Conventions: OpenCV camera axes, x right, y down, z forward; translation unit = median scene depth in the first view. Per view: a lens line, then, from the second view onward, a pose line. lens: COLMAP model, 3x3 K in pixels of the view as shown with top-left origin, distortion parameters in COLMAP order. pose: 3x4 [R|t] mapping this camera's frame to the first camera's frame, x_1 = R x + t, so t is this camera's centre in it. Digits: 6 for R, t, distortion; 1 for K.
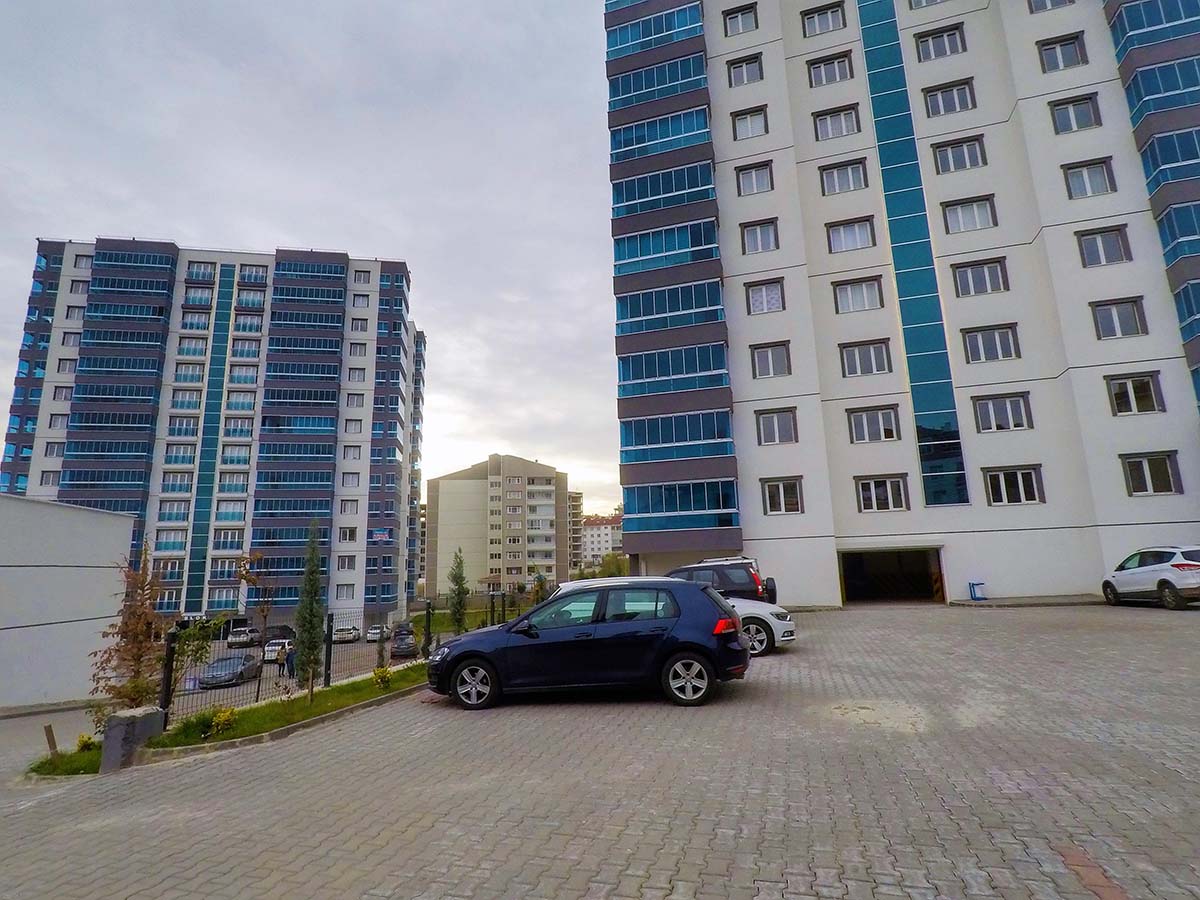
lens RADIAL K [[607.1, 0, 600.0], [0, 607.1, 450.0], [0, 0, 1]] dist [-0.030647, 0.010317]
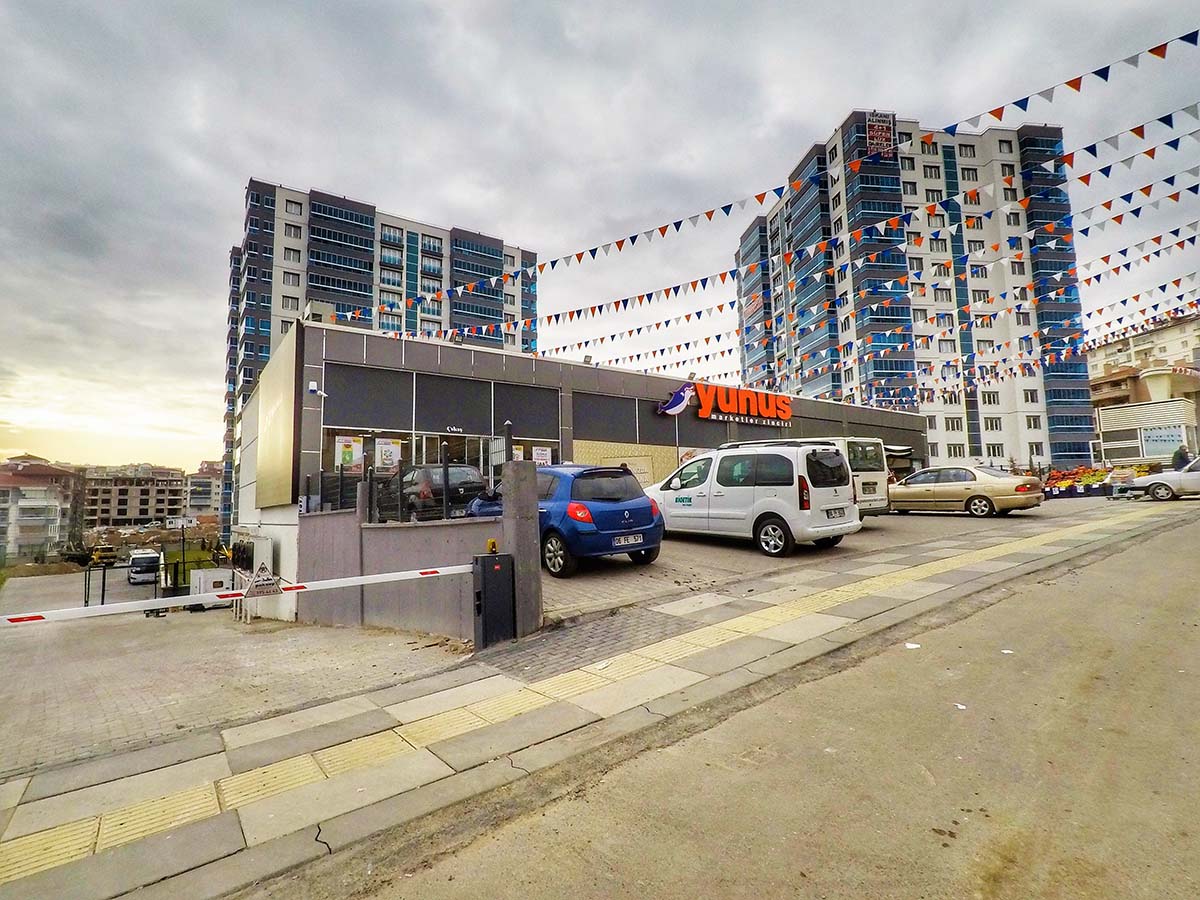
lens RADIAL K [[607.1, 0, 600.0], [0, 607.1, 450.0], [0, 0, 1]] dist [-0.030647, 0.010317]
pose [[0.905778, 0.050110, 0.420780, -1.007781], [-0.084875, 0.994315, 0.064294, 0.015102], [-0.415166, -0.093950, 0.904881, -0.363733]]
